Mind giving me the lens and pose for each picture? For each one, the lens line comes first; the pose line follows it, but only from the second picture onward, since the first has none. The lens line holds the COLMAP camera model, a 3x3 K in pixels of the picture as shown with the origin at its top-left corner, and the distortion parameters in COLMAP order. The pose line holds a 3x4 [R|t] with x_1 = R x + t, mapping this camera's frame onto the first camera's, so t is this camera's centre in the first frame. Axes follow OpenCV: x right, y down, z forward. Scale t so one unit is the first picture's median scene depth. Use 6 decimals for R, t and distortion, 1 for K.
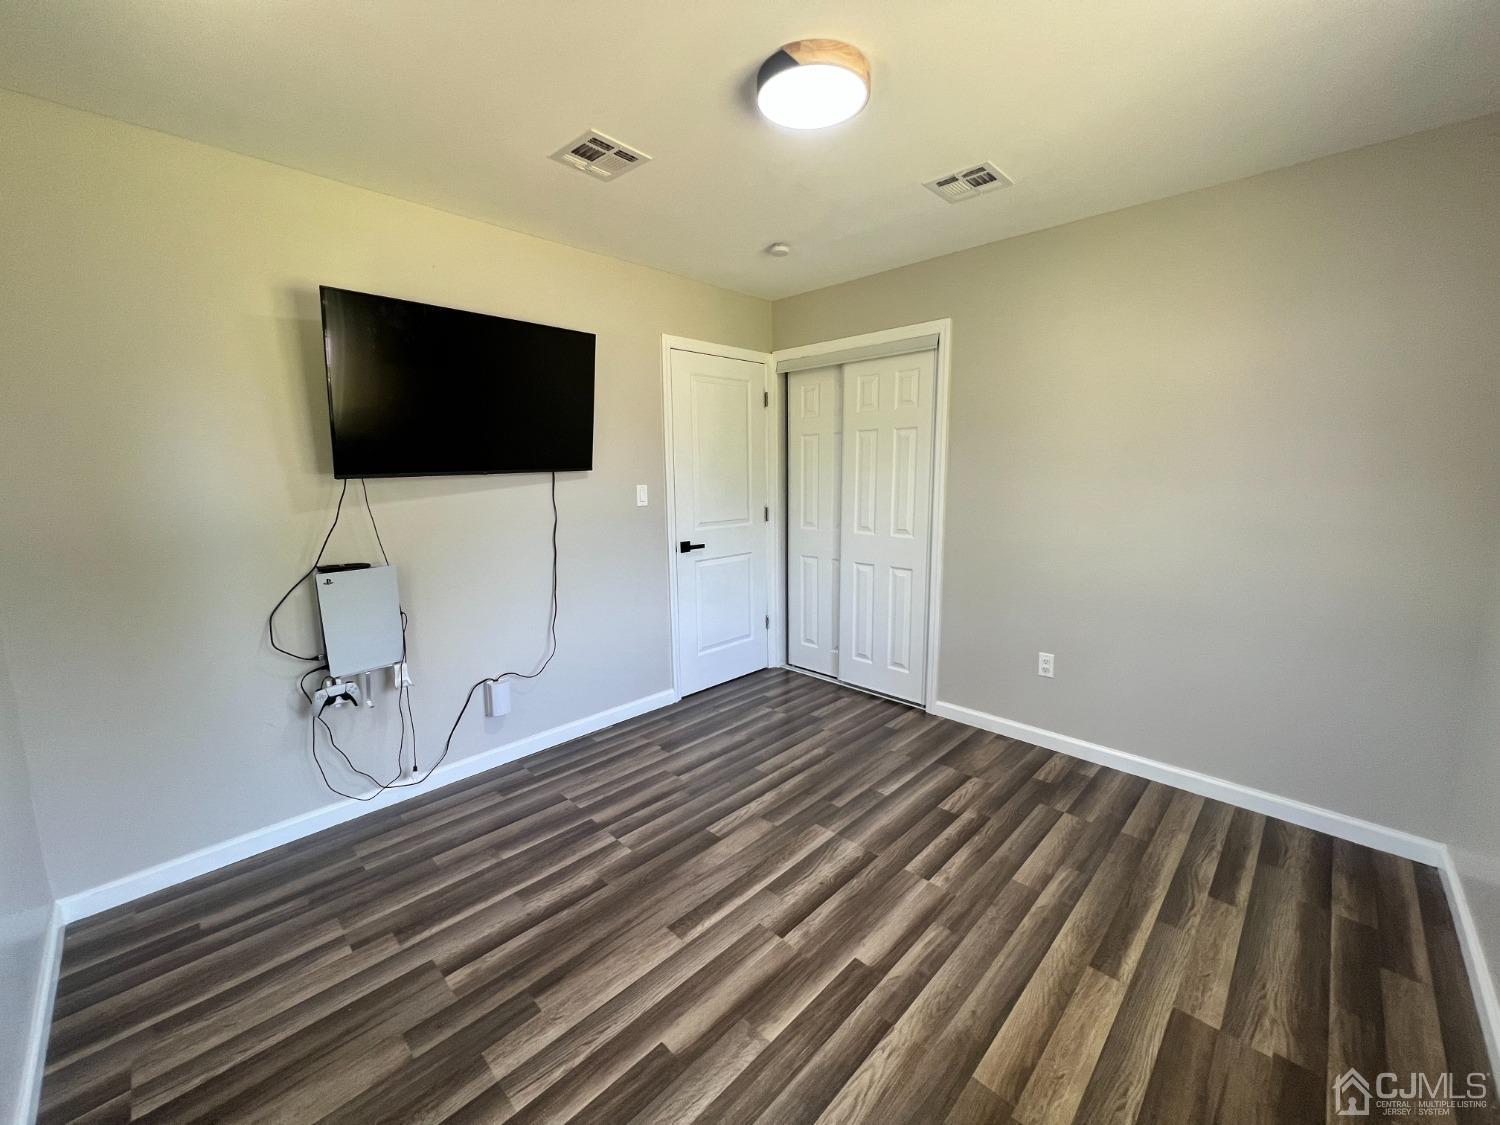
lens RADIAL K [[599.7, 0, 745.9], [0, 599.7, 555.3], [0, 0, 1]] dist [-0.002446, 0.000218]
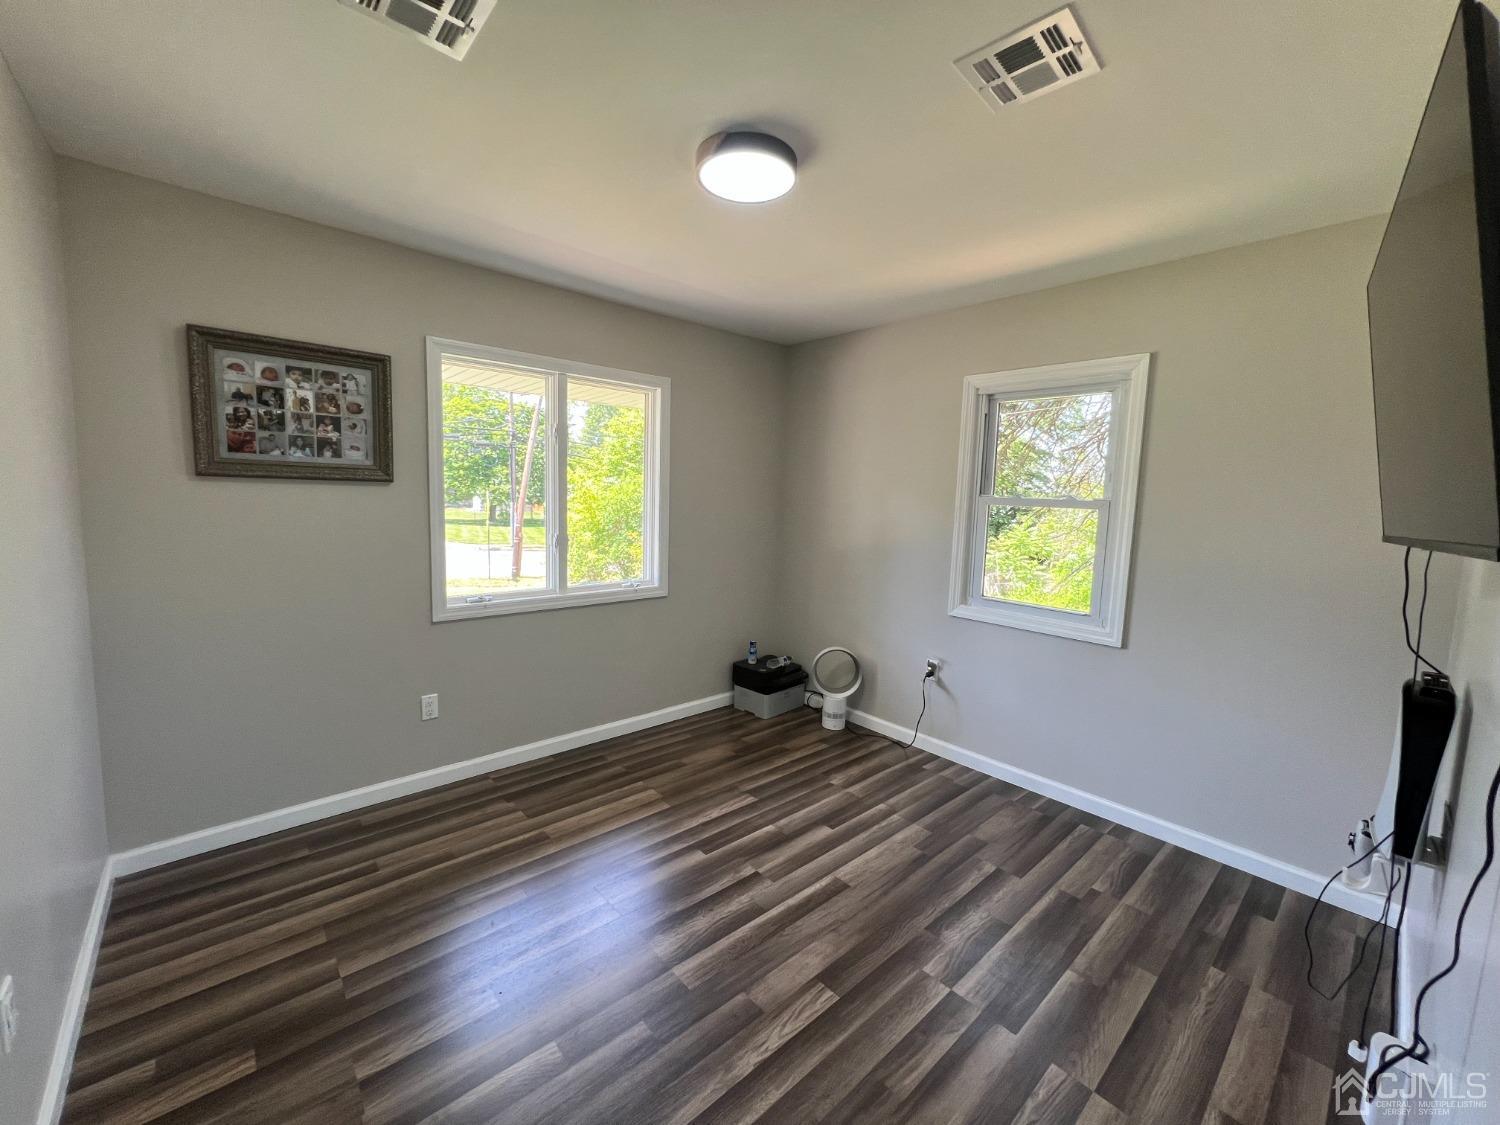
lens RADIAL K [[599.7, 0, 745.9], [0, 599.7, 555.3], [0, 0, 1]] dist [-0.002446, 0.000218]
pose [[-0.997689, -0.028372, 0.061731, 0.021832], [-0.012499, 0.969769, 0.243704, -0.302113], [-0.066779, 0.242369, -0.967883, 1.917201]]
